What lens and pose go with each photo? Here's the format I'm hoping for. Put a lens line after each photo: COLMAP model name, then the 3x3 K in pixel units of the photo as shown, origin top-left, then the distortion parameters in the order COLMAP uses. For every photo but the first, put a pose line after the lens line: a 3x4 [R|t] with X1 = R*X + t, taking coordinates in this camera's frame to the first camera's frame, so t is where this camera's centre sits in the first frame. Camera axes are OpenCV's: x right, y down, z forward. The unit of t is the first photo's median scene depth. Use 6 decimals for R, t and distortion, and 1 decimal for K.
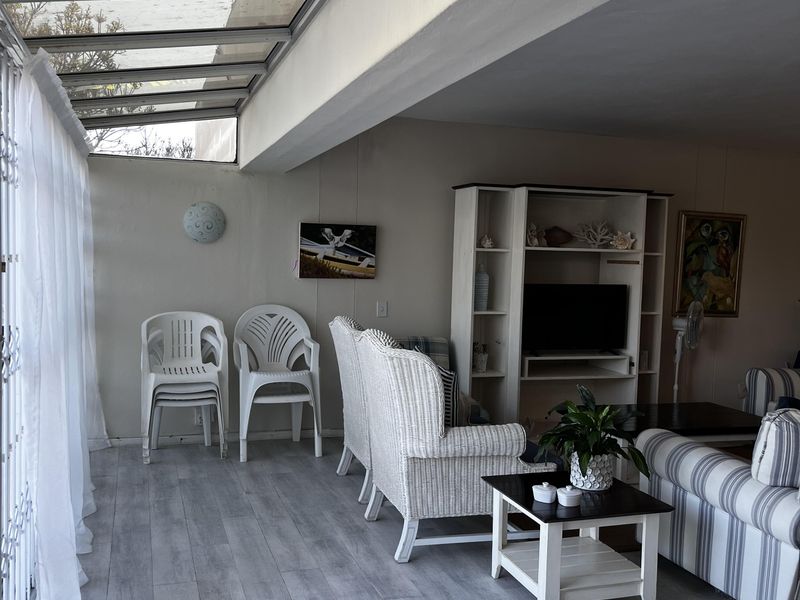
lens RADIAL K [[815.7, 0, 399.4], [0, 815.7, 301.4], [0, 0, 1]] dist [0.049548, 0.000000]
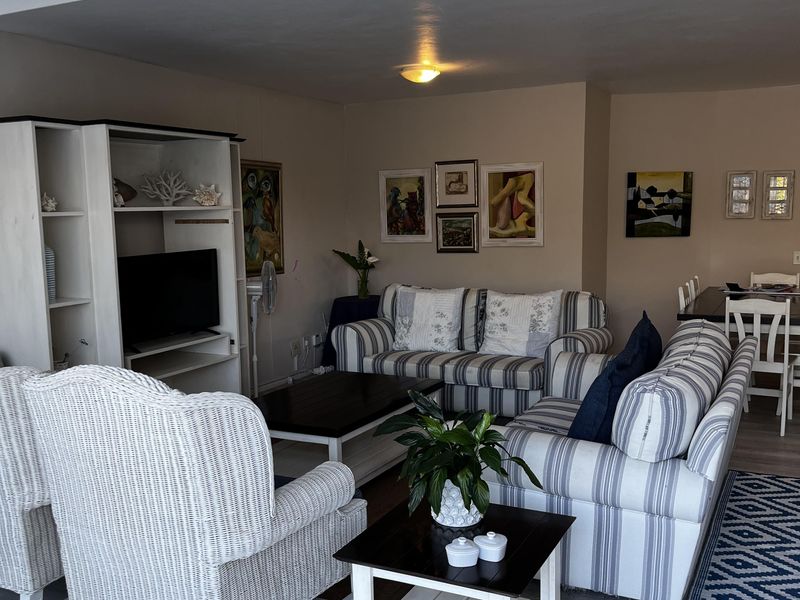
lens RADIAL K [[815.7, 0, 405.8], [0, 815.7, 302.7], [0, 0, 1]] dist [0.049548, 0.000000]
pose [[0.700321, -0.125779, 0.702660, -0.184310], [0.081629, 0.992008, 0.096216, -0.031257], [-0.709146, -0.010024, 0.704991, 0.291501]]
